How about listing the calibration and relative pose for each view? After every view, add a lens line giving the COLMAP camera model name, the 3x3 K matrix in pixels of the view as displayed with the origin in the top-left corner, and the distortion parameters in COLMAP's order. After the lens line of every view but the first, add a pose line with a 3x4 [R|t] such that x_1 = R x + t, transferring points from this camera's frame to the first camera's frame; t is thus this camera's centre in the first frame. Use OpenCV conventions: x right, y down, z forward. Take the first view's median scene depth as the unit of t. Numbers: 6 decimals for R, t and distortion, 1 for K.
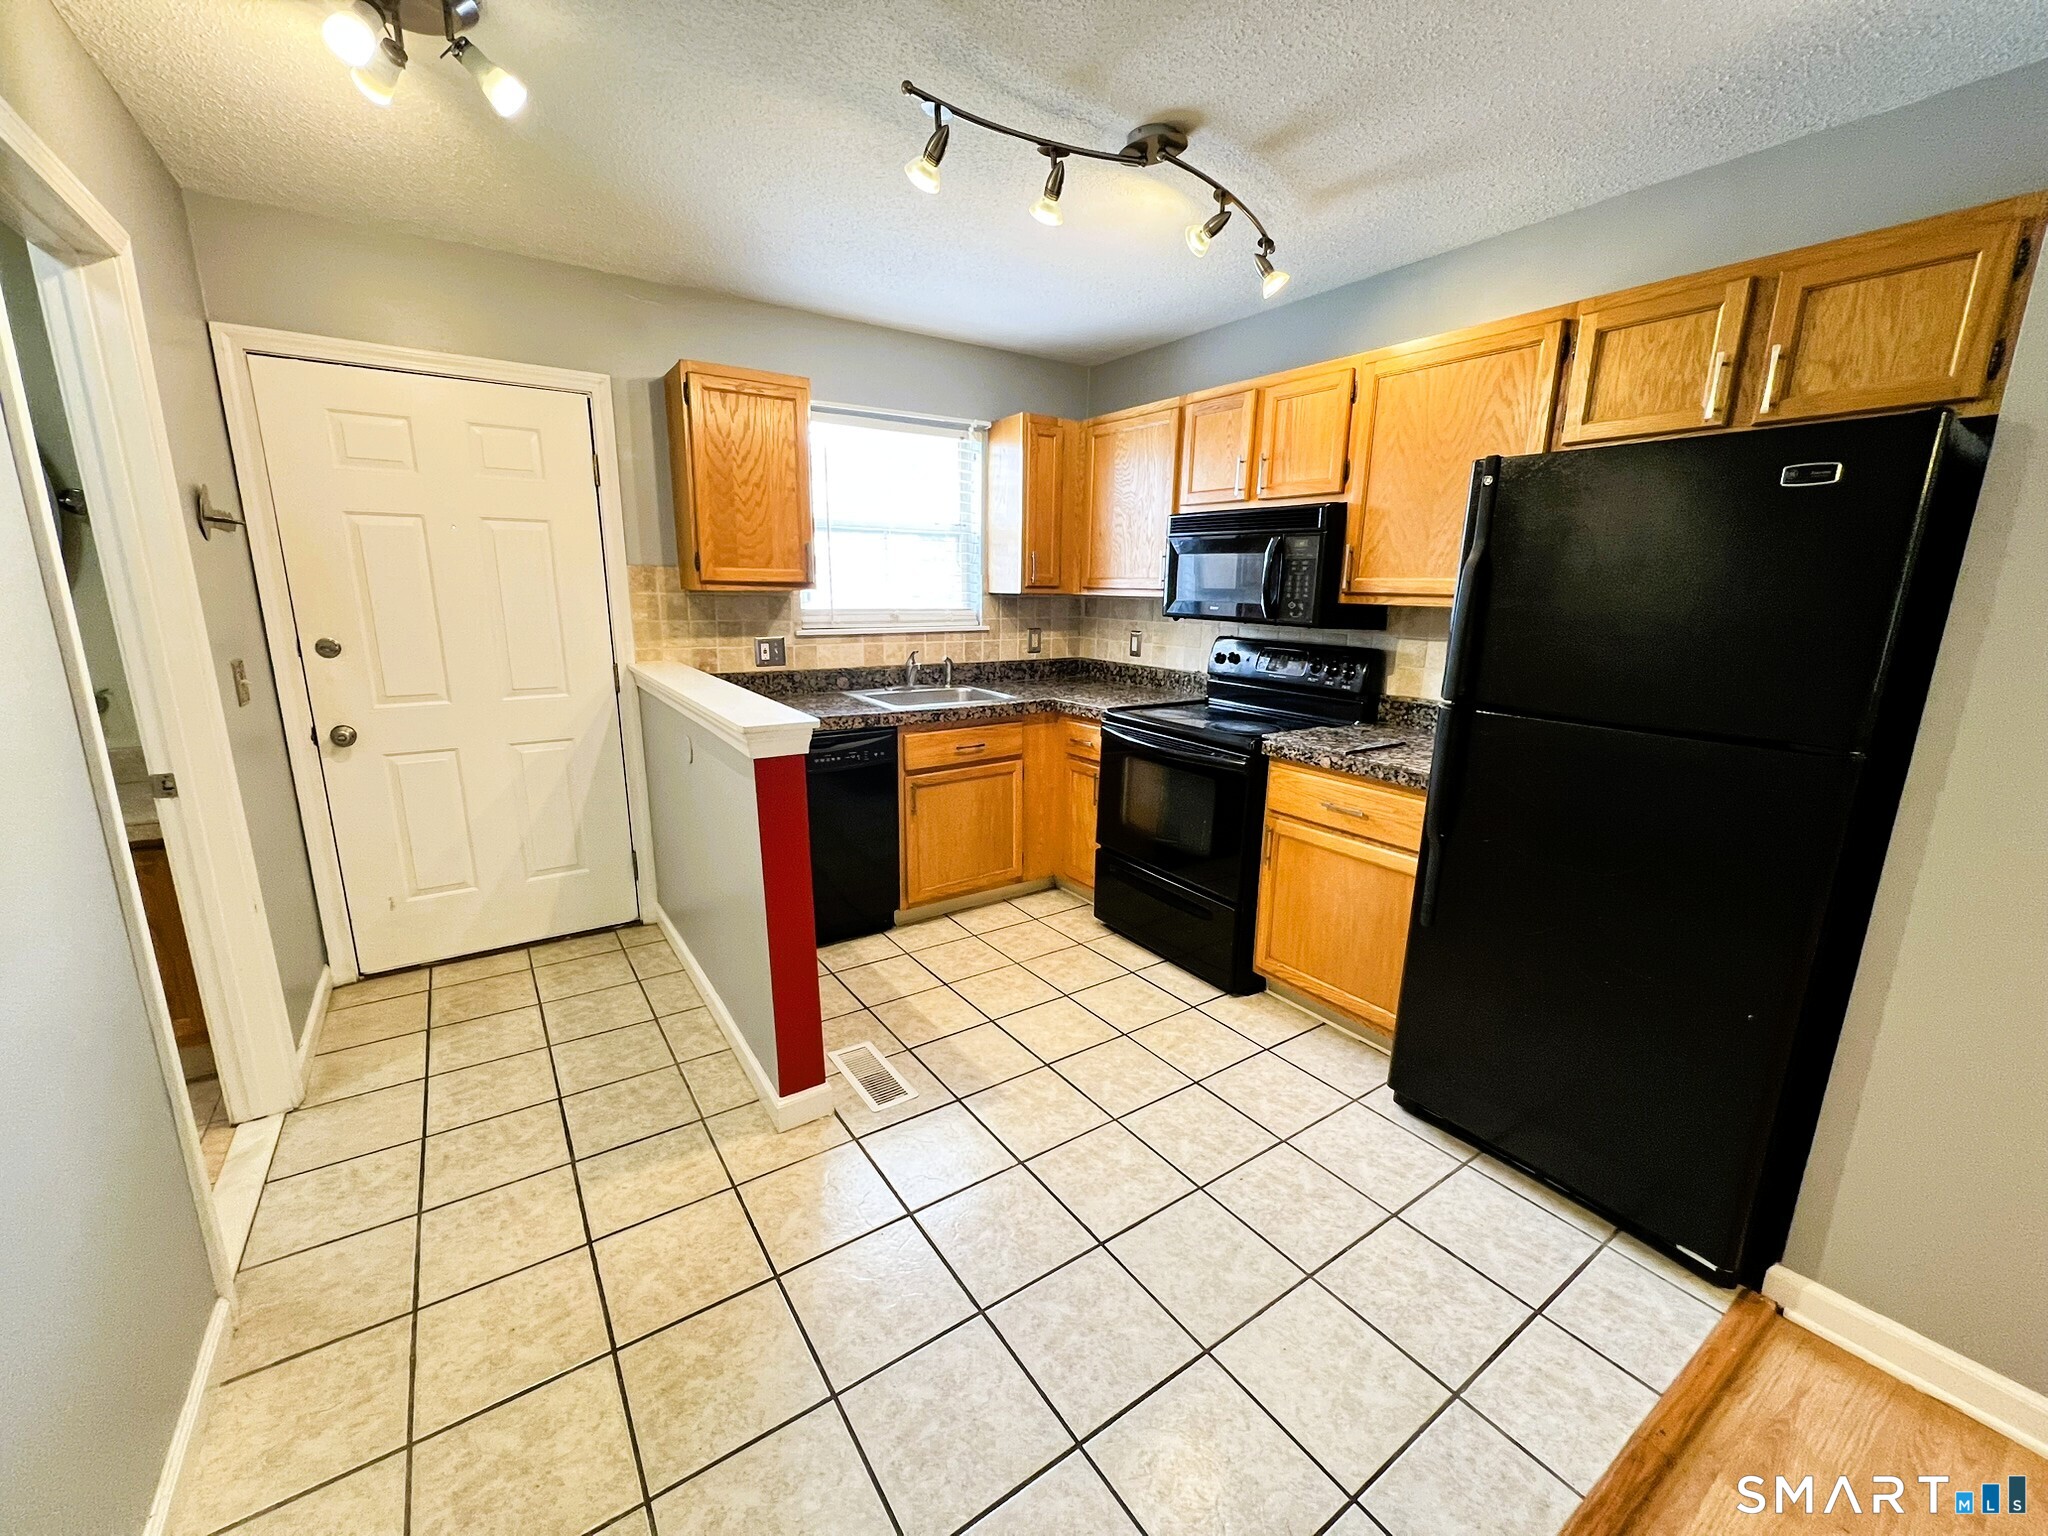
lens RADIAL K [[821.7, 0, 1023.3], [0, 821.7, 769.0], [0, 0, 1]] dist [0.001384, 0.000051]
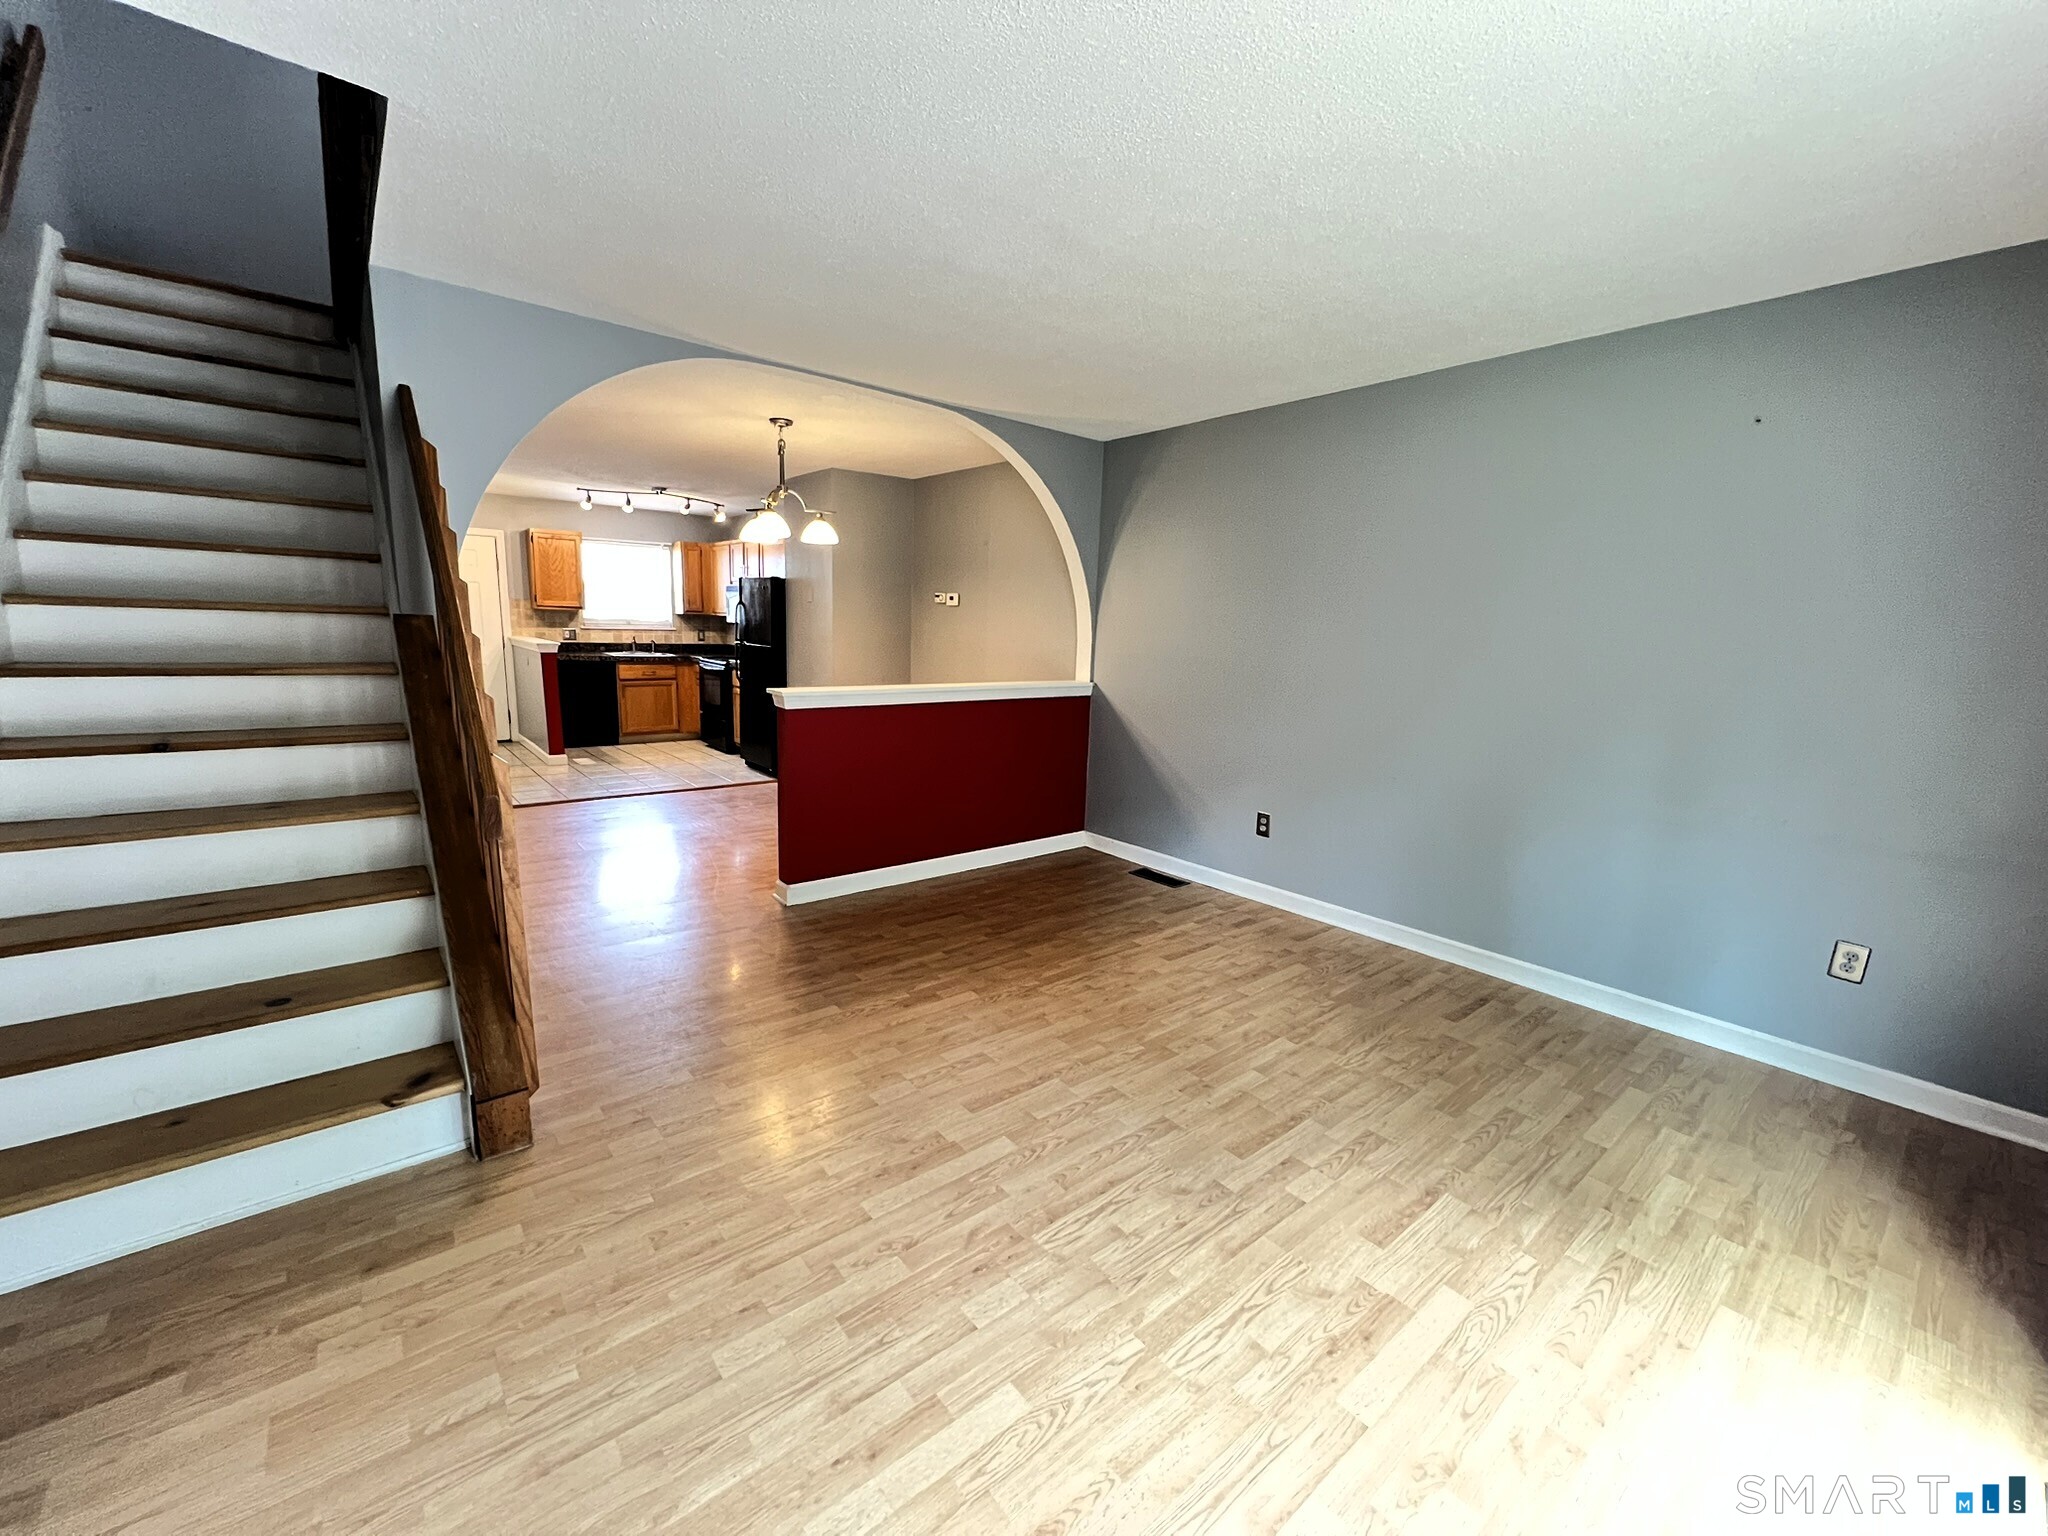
lens RADIAL K [[821.7, 0, 1021.5], [0, 821.7, 768.6], [0, 0, 1]] dist [0.001384, 0.000051]
pose [[0.995917, 0.002967, 0.090229, 0.849230], [0.001516, 0.998769, -0.049575, 0.396811], [-0.090265, 0.049509, 0.994686, -1.612298]]
